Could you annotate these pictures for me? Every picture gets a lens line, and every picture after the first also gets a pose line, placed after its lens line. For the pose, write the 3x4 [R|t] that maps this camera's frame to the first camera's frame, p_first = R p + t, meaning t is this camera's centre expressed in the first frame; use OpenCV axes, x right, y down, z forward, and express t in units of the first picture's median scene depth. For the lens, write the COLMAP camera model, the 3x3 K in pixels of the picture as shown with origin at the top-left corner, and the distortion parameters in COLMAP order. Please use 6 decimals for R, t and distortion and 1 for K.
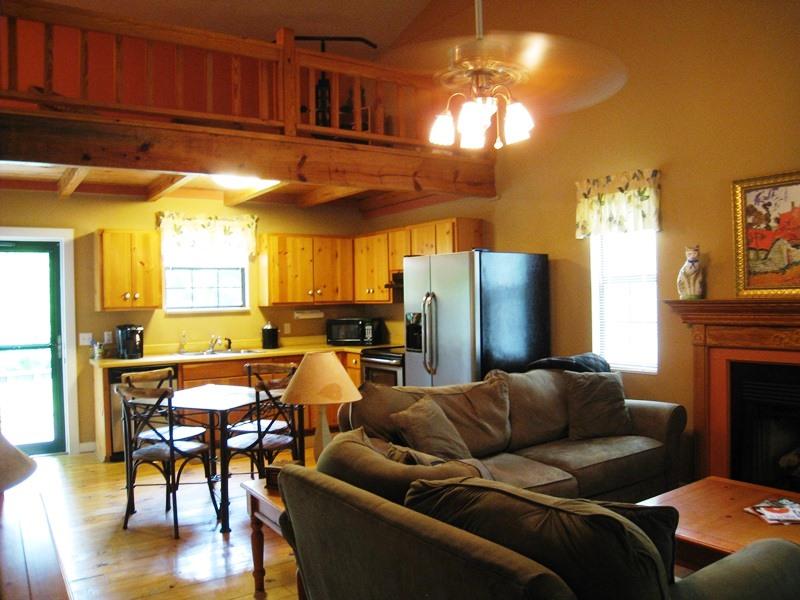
lens RADIAL K [[656.5, 0, 403.2], [0, 656.5, 300.7], [0, 0, 1]] dist [-0.153636, 0.095267]
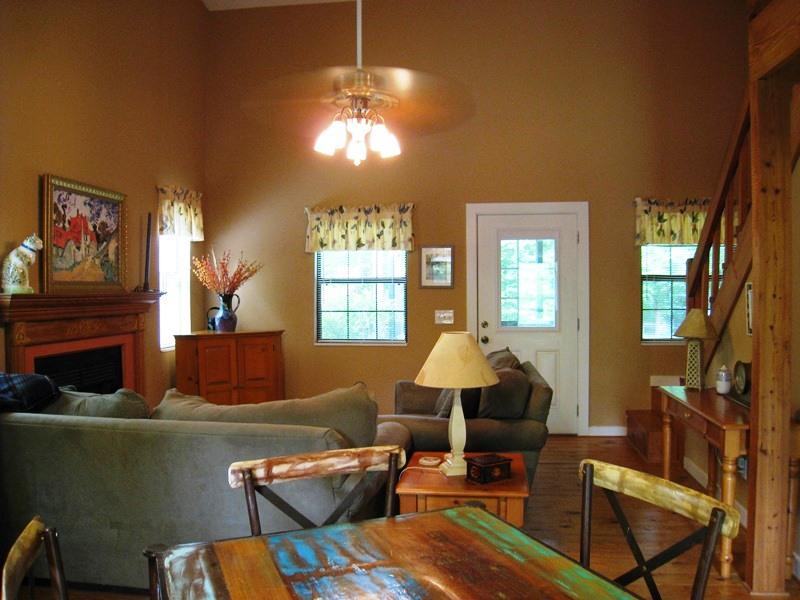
lens RADIAL K [[656.5, 0, 399.7], [0, 656.5, 300.7], [0, 0, 1]] dist [-0.153636, 0.095267]
pose [[-0.747853, 0.017288, 0.663639, -0.353184], [0.026804, 0.999632, 0.004164, 0.012311], [-0.663323, 0.020902, -0.748041, 0.895039]]
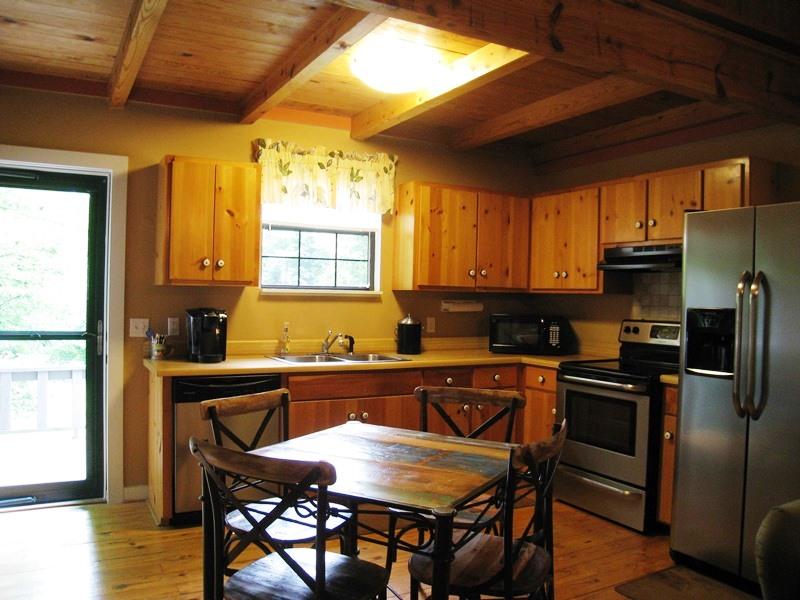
lens RADIAL K [[656.5, 0, 398.8], [0, 656.5, 302.1], [0, 0, 1]] dist [-0.153636, 0.095267]
pose [[0.994980, 0.043233, -0.090249, -0.178853], [-0.042881, 0.999063, 0.005834, 0.019241], [0.090417, -0.001934, 0.995902, 0.373085]]
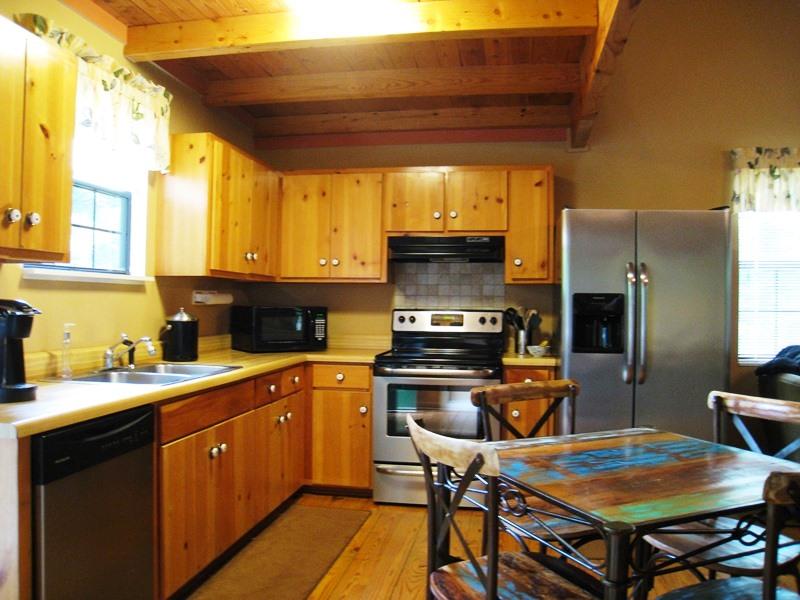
lens RADIAL K [[656.5, 0, 402.2], [0, 656.5, 298.9], [0, 0, 1]] dist [-0.153636, 0.095267]
pose [[0.687101, 0.035609, 0.725689, -0.520485], [-0.022866, 0.999363, -0.027388, 0.040782], [-0.726202, 0.002225, 0.687477, 0.611161]]
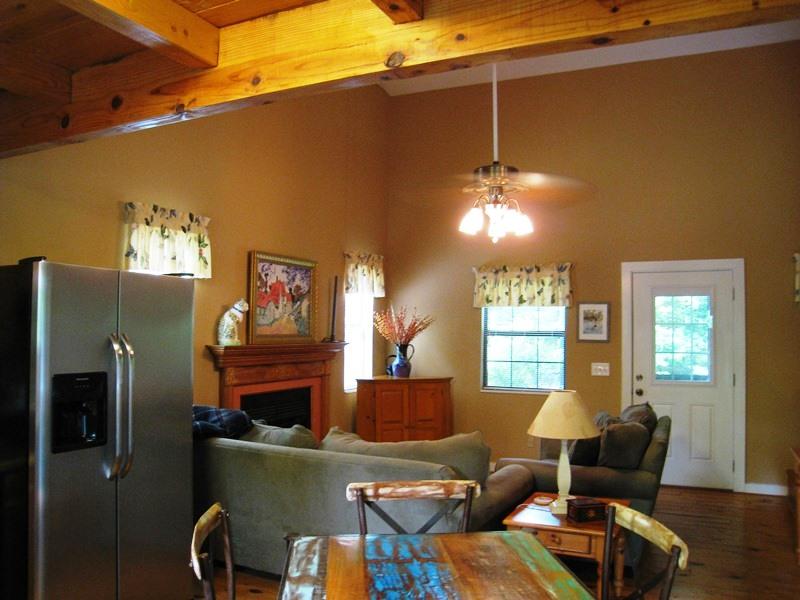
lens RADIAL K [[656.5, 0, 397.2], [0, 656.5, 297.4], [0, 0, 1]] dist [-0.153636, 0.095267]
pose [[-0.506756, 0.060716, 0.859949, -0.477353], [0.007053, 0.997775, -0.066290, -0.005776], [-0.862061, -0.027528, -0.506056, 0.916249]]
